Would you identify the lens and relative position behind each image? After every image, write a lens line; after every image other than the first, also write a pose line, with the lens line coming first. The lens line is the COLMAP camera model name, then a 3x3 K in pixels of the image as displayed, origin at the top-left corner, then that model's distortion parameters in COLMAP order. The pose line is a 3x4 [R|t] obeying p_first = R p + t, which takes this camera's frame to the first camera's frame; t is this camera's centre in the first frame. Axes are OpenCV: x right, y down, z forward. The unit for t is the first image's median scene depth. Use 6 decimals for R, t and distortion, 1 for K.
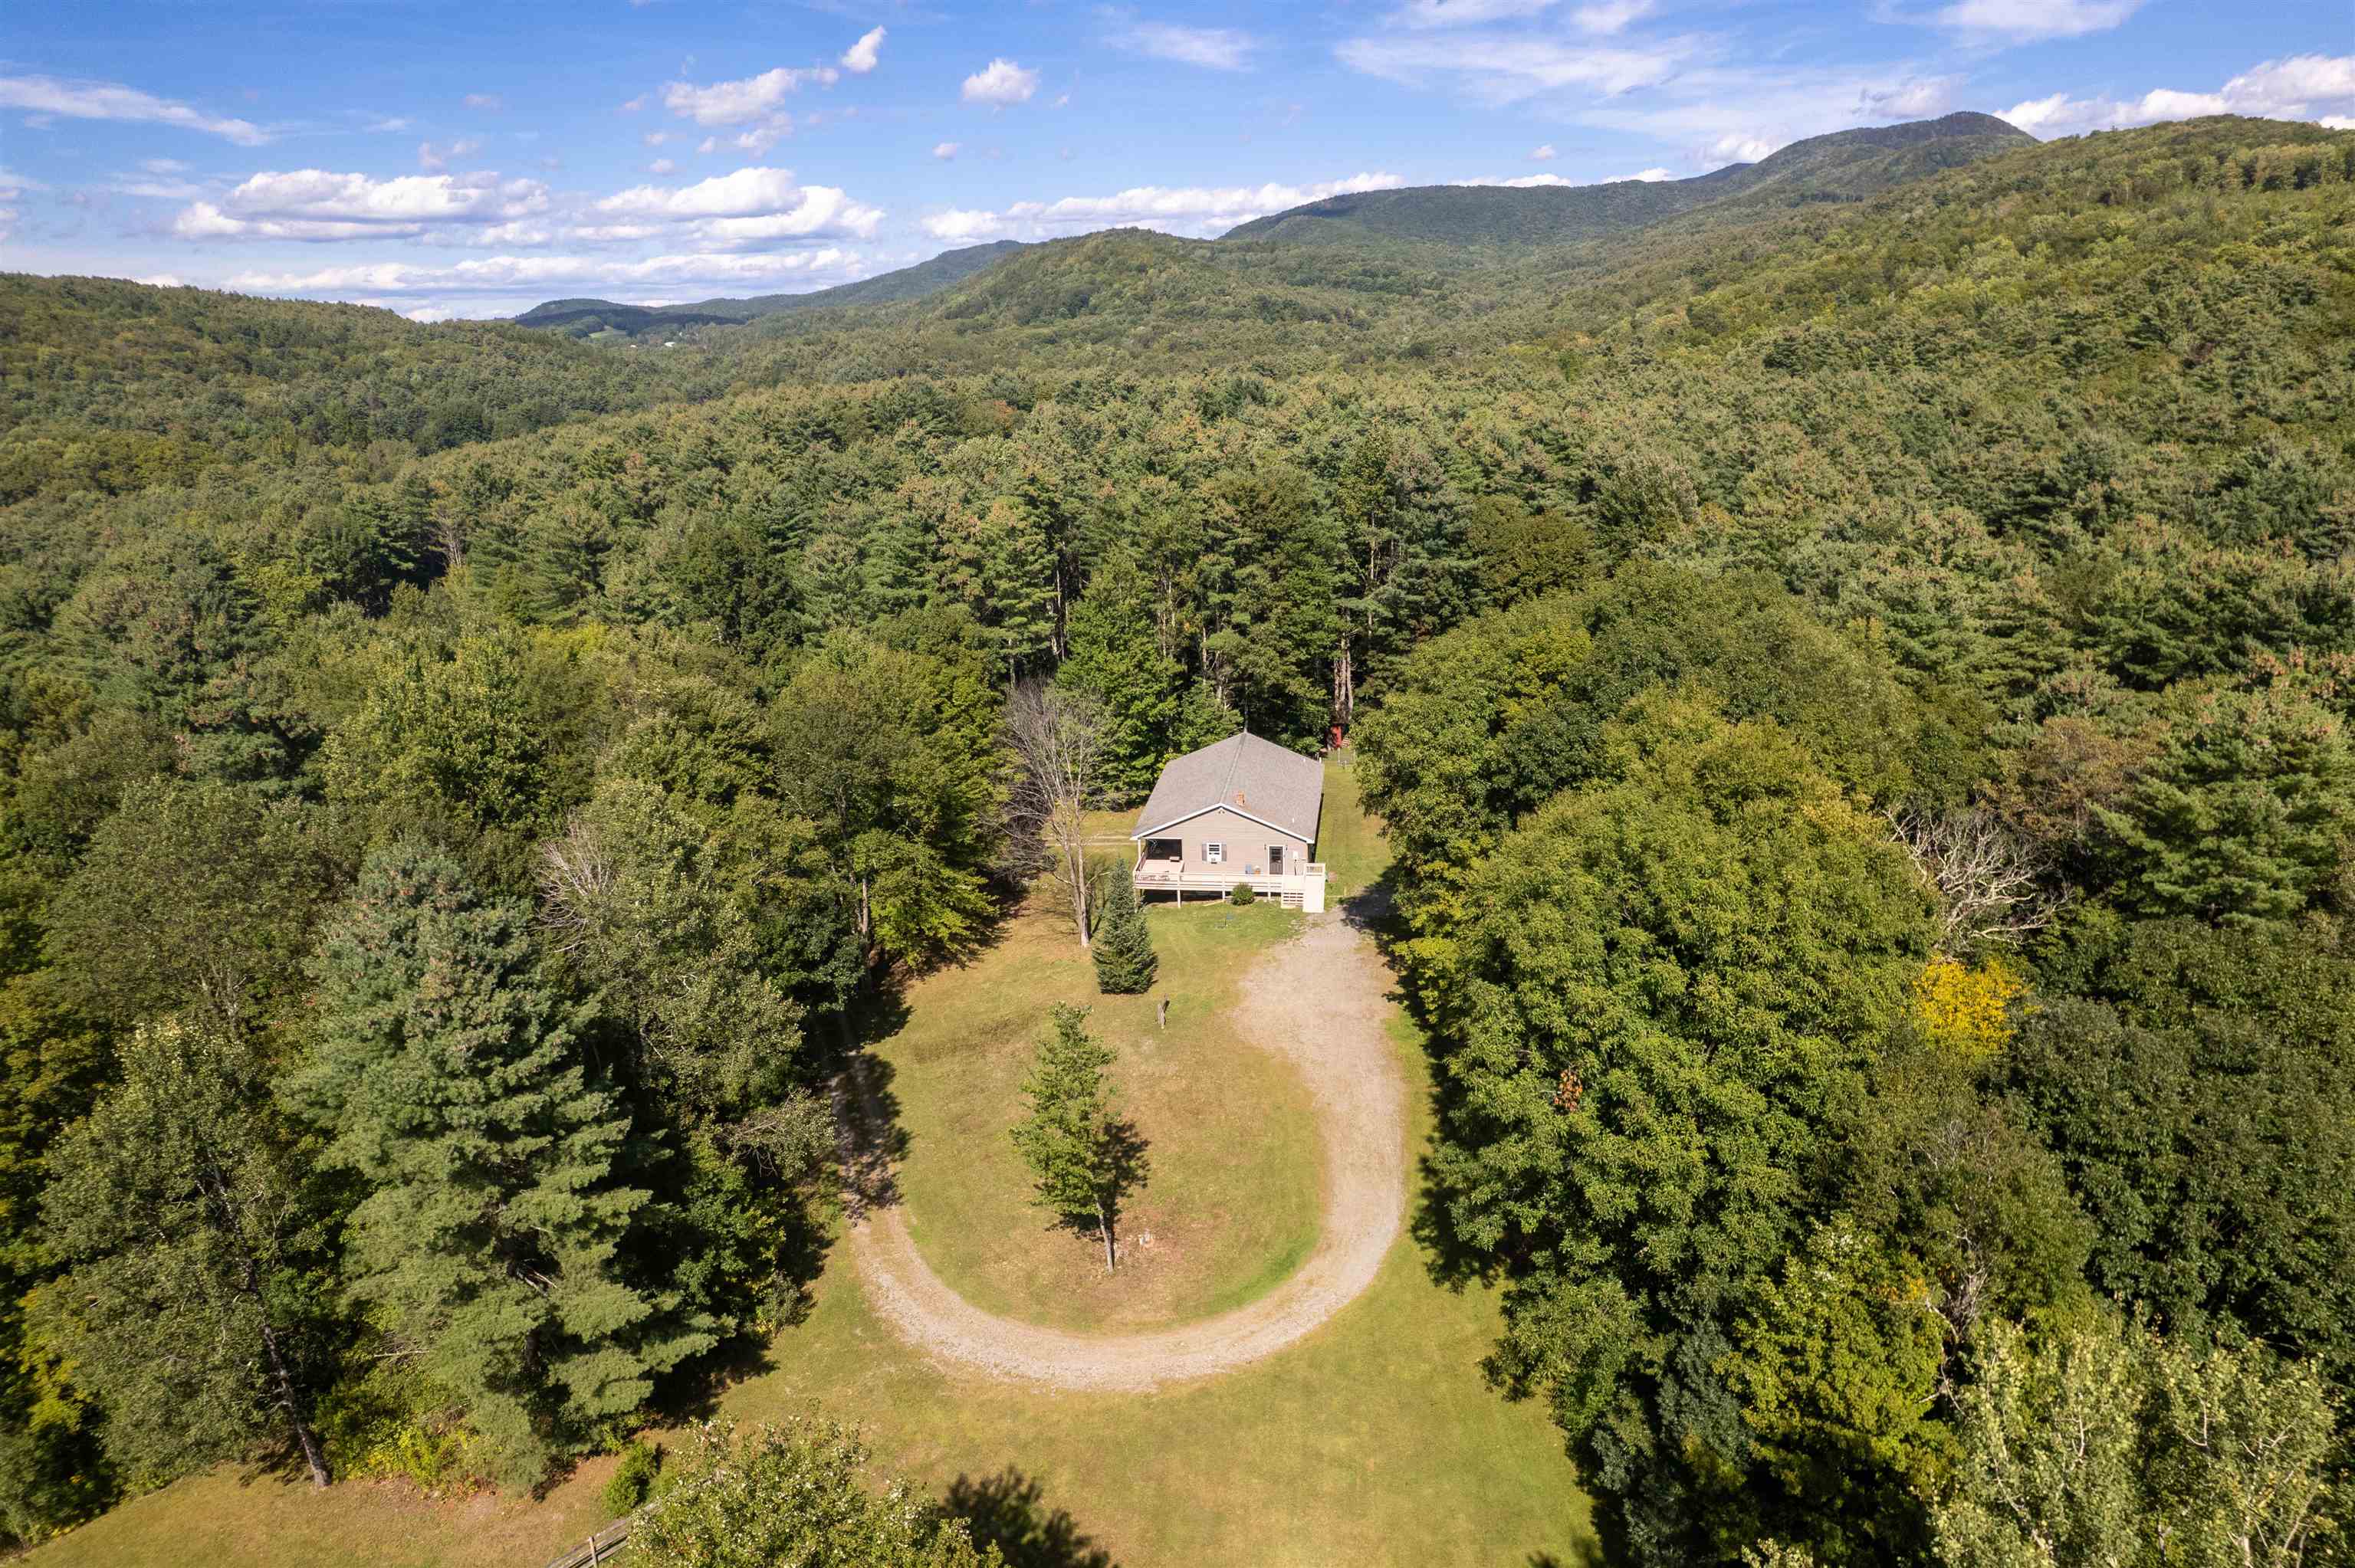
lens RADIAL K [[1492.5, 0, 1191.0], [0, 1492.5, 766.0], [0, 0, 1]] dist [-0.094266, 0.118427]
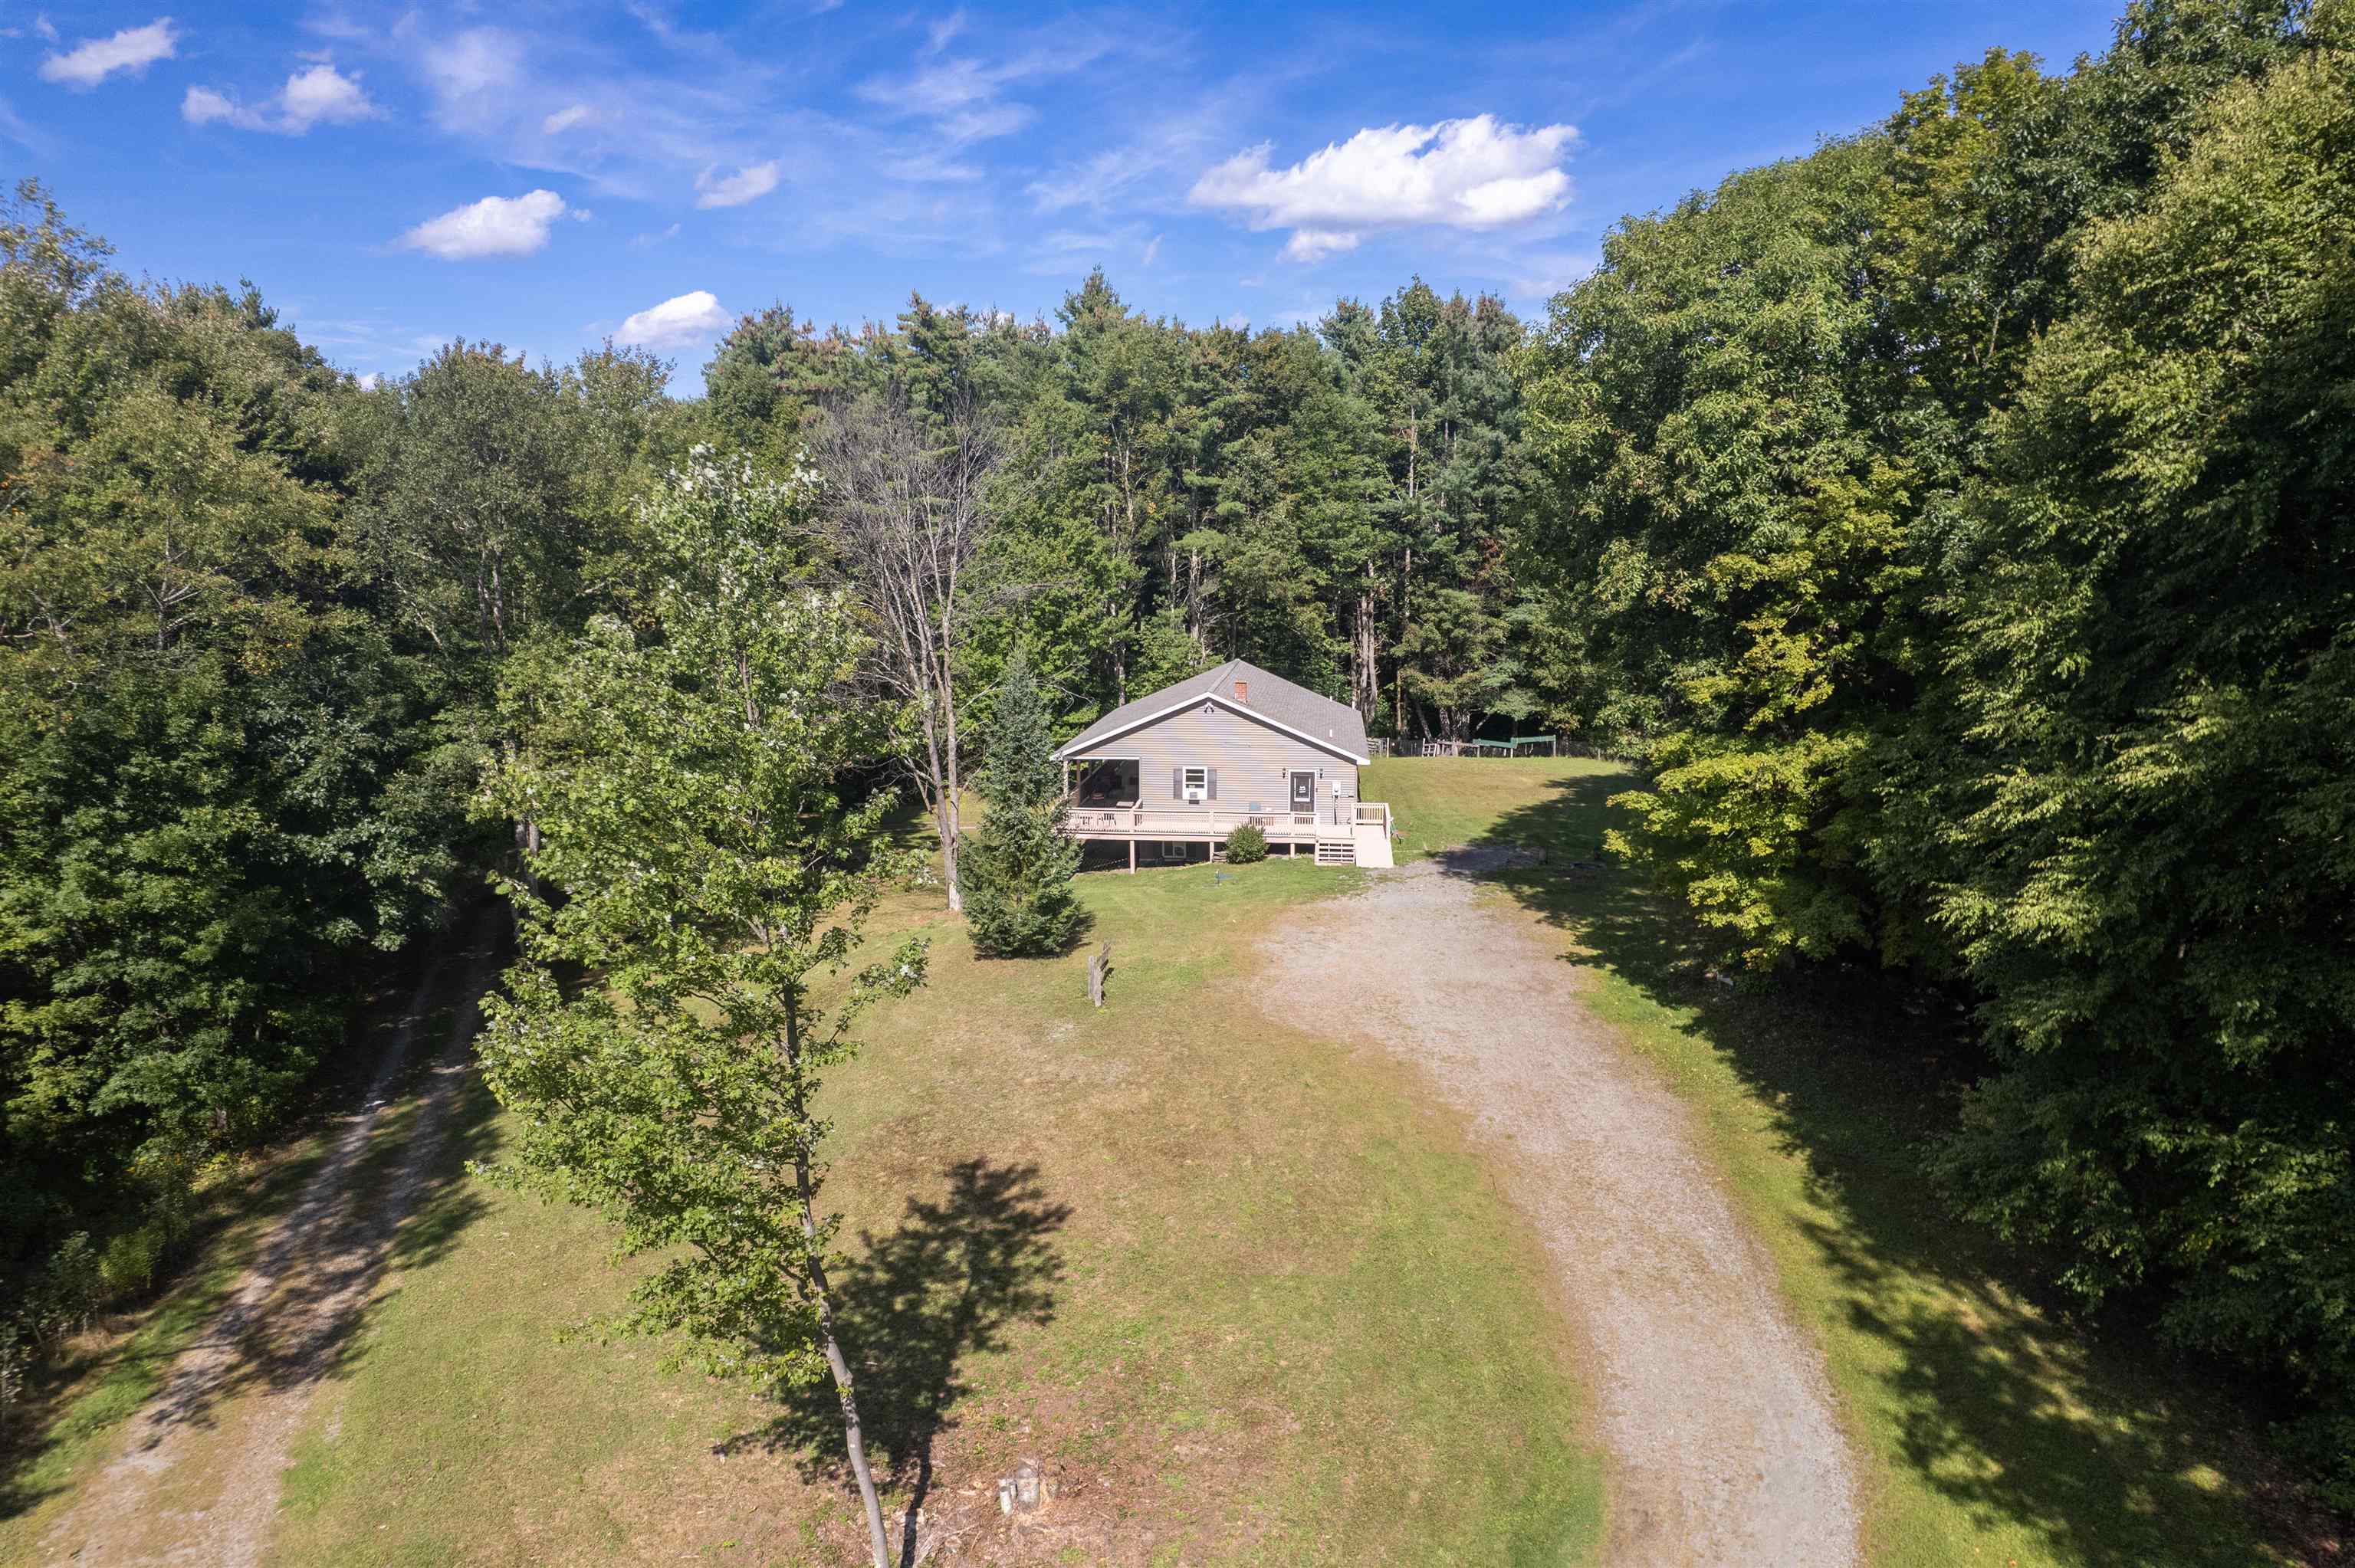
lens RADIAL K [[1519.7, 0, 1182.5], [0, 1519.7, 680.8], [0, 0, 1]] dist [-0.054364, -0.000044]
pose [[0.999437, 0.019680, 0.027160, -0.006217], [-0.014004, 0.980657, -0.195234, 0.136657], [-0.030477, 0.194744, 0.980380, 0.422648]]
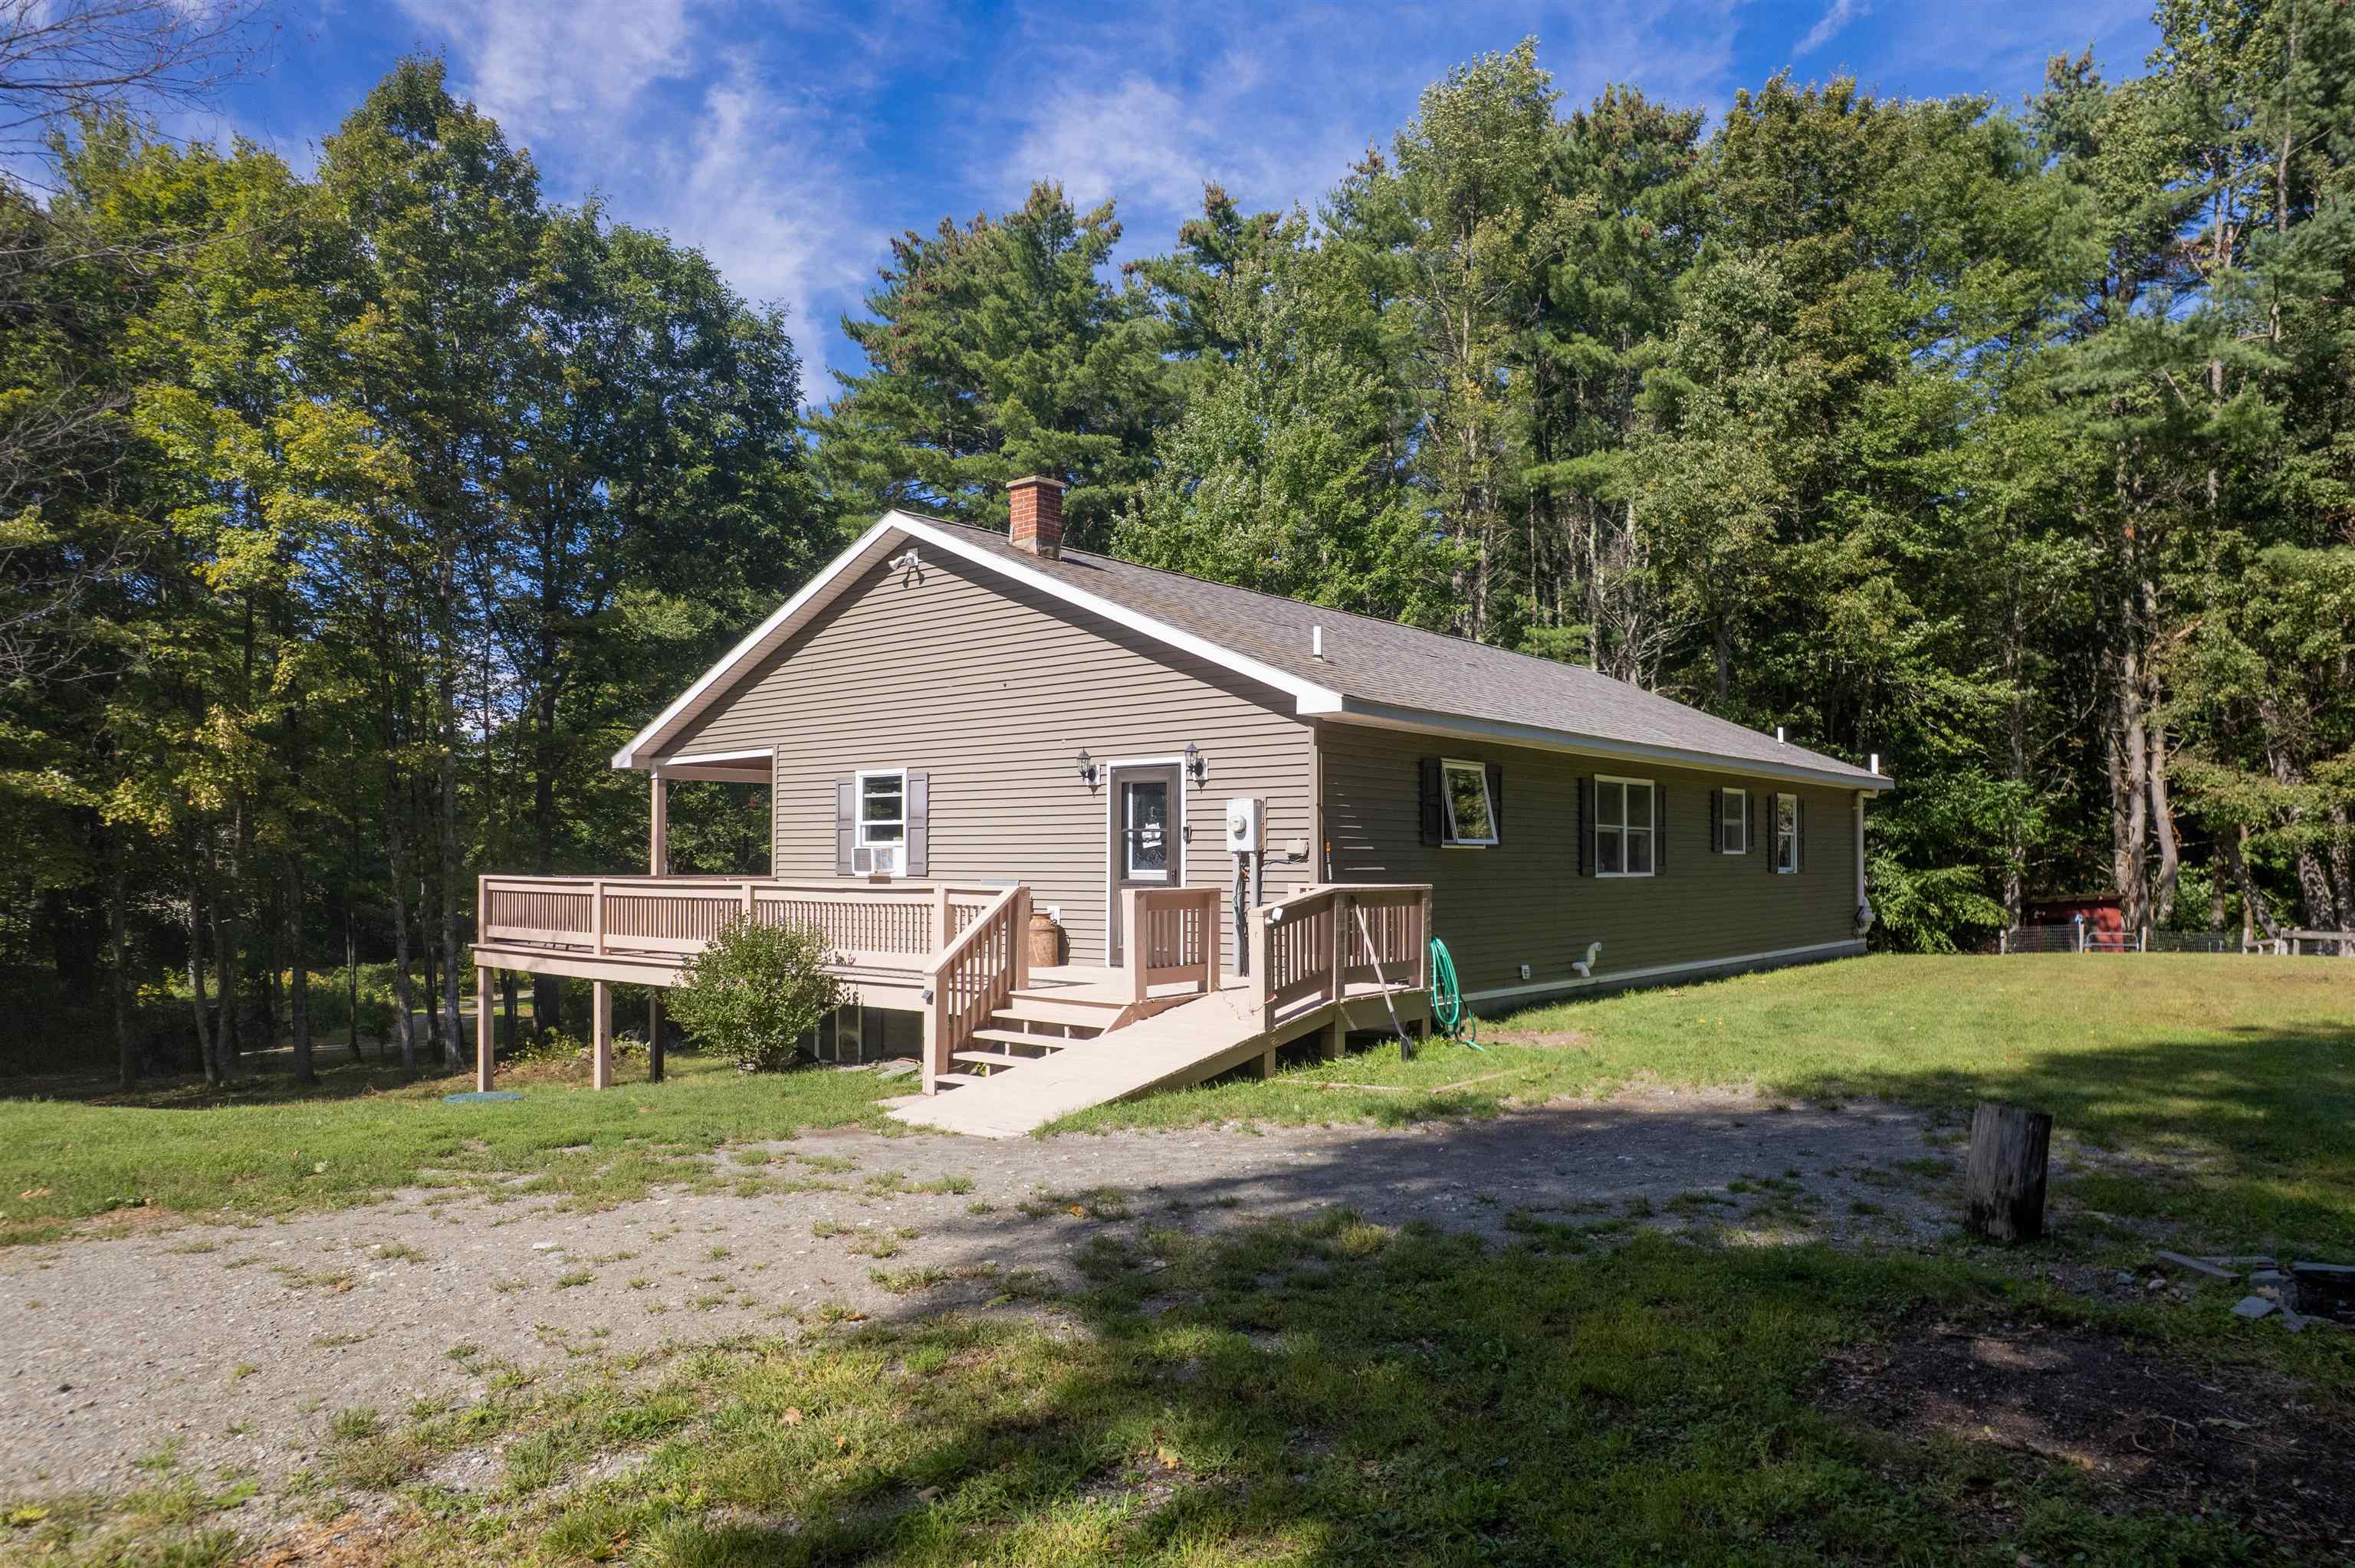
lens RADIAL K [[1492.5, 0, 1191.0], [0, 1492.5, 766.0], [0, 0, 1]] dist [-0.094266, 0.118427]
pose [[0.840793, -0.018827, -0.541029, 0.144997], [-0.160343, 0.945892, -0.282098, 0.096906], [0.517066, 0.323936, 0.792280, 0.895055]]
